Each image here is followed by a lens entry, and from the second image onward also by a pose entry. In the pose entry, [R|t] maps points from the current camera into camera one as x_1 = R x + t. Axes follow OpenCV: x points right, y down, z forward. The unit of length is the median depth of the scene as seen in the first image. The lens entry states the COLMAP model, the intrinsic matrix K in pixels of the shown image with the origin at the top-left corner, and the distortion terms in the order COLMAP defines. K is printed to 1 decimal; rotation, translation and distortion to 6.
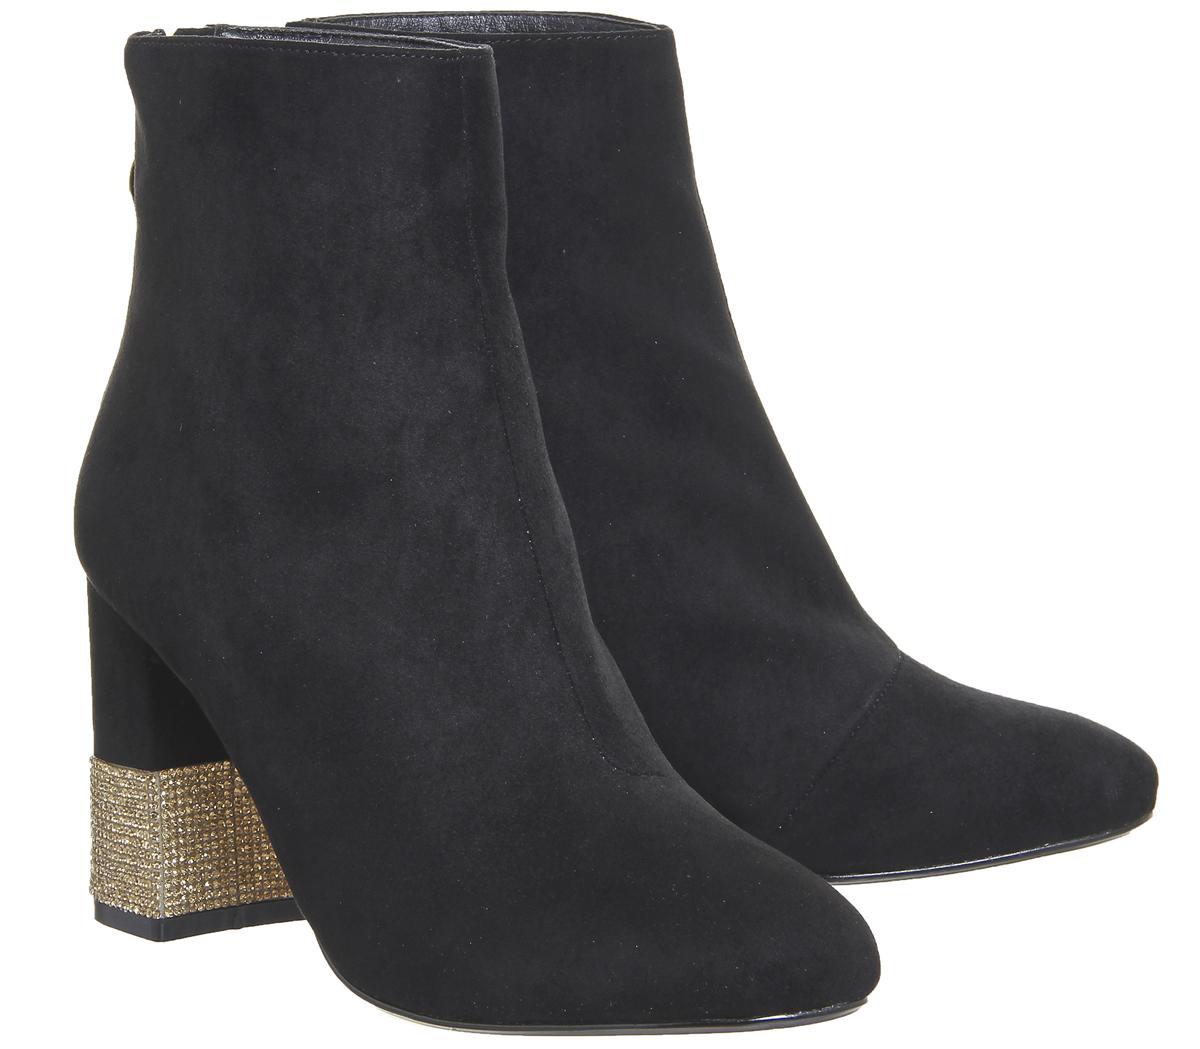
lens RADIAL K [[3553.7, 0, 659.9], [0, 3553.7, 526.0], [0, 0, 1]] dist [0.461480, 2.450758]
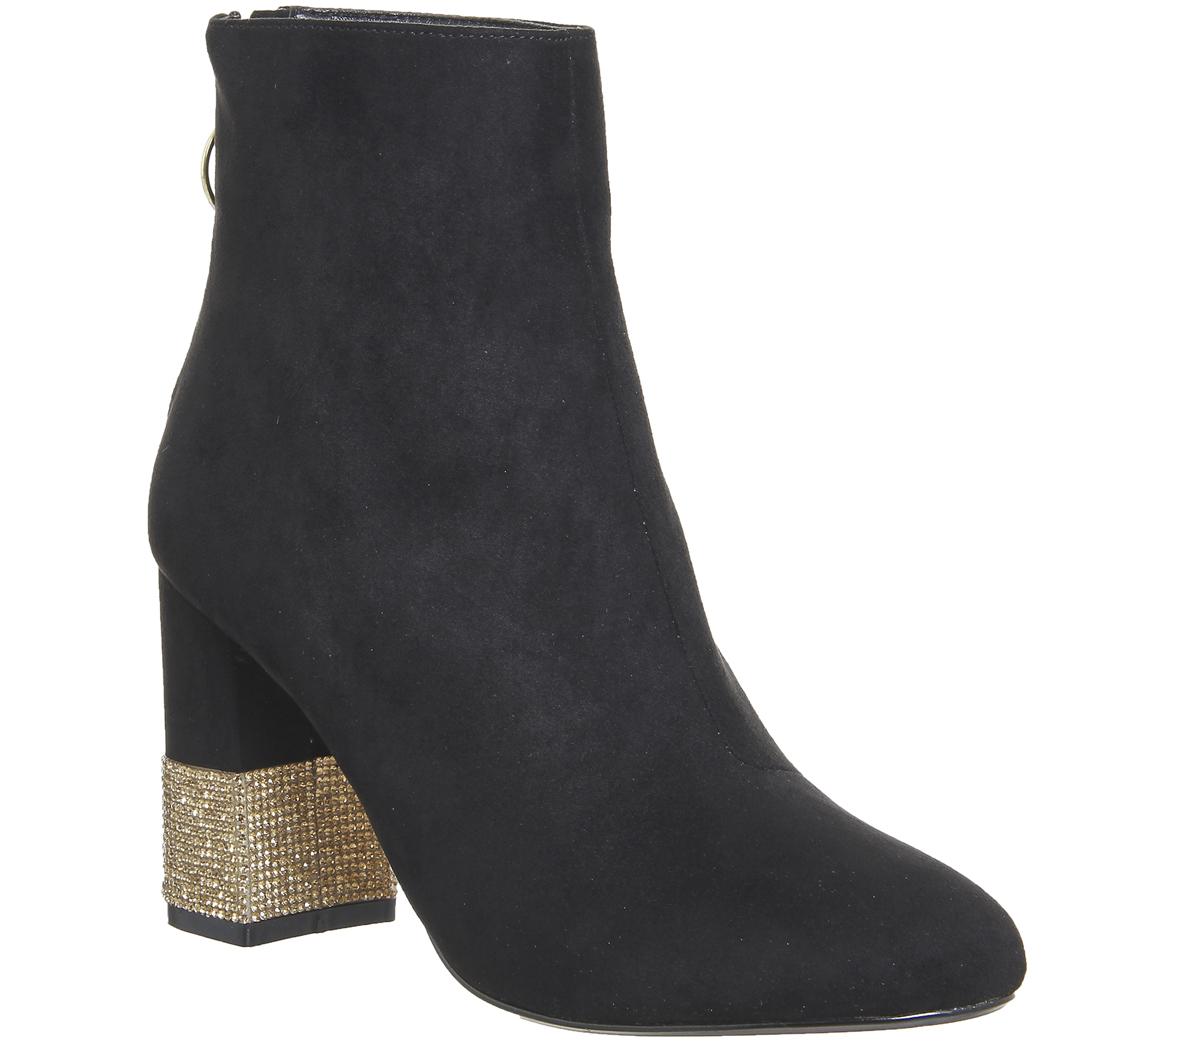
lens RADIAL K [[3553.7, 0, 659.9], [0, 3553.7, 526.0], [0, 0, 1]] dist [0.461480, 2.450758]
pose [[0.996849, -0.011342, 0.078511, -0.107530], [0.011119, 0.999933, 0.003271, -0.000667], [-0.078543, -0.002388, 0.996908, 0.022701]]
